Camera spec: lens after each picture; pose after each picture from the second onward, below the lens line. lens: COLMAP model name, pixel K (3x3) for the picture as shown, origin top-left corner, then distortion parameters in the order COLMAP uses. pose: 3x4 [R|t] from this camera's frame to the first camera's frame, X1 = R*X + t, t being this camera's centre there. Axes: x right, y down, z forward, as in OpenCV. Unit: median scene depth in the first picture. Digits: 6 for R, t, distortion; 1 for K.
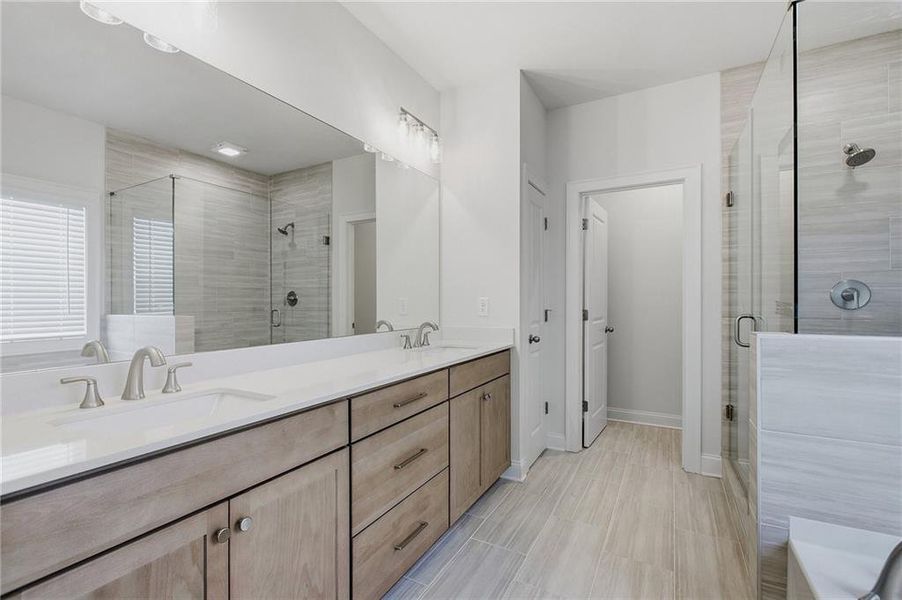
lens RADIAL K [[404.4, 0, 450.8], [0, 404.4, 299.5], [0, 0, 1]] dist [0.000322, -0.001048]
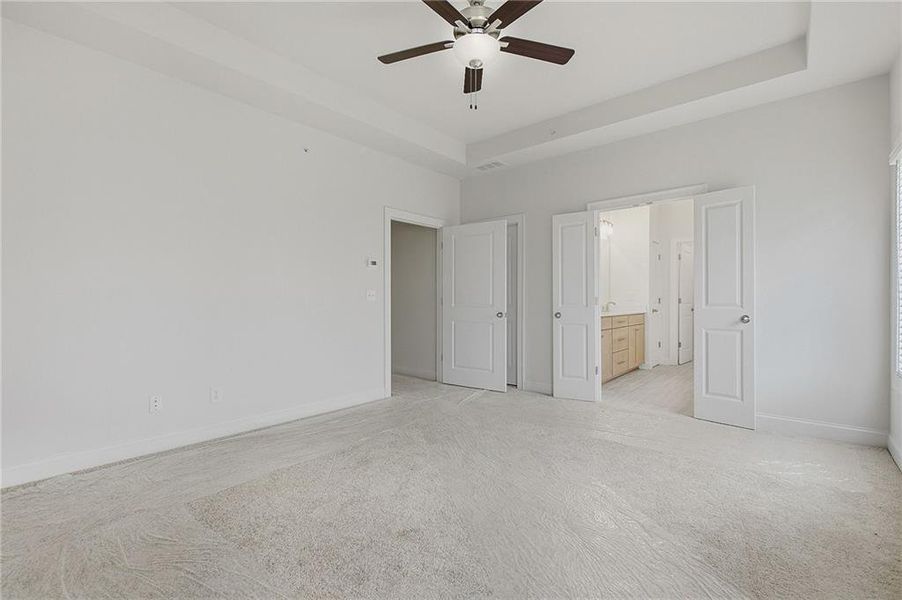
lens RADIAL K [[404.4, 0, 450.8], [0, 404.4, 298.9], [0, 0, 1]] dist [0.000322, -0.001048]
pose [[0.979298, 0.002807, -0.202405, -0.424773], [-0.002907, 0.999996, -0.000194, 0.034067], [0.202403, 0.000779, 0.979302, -1.354374]]
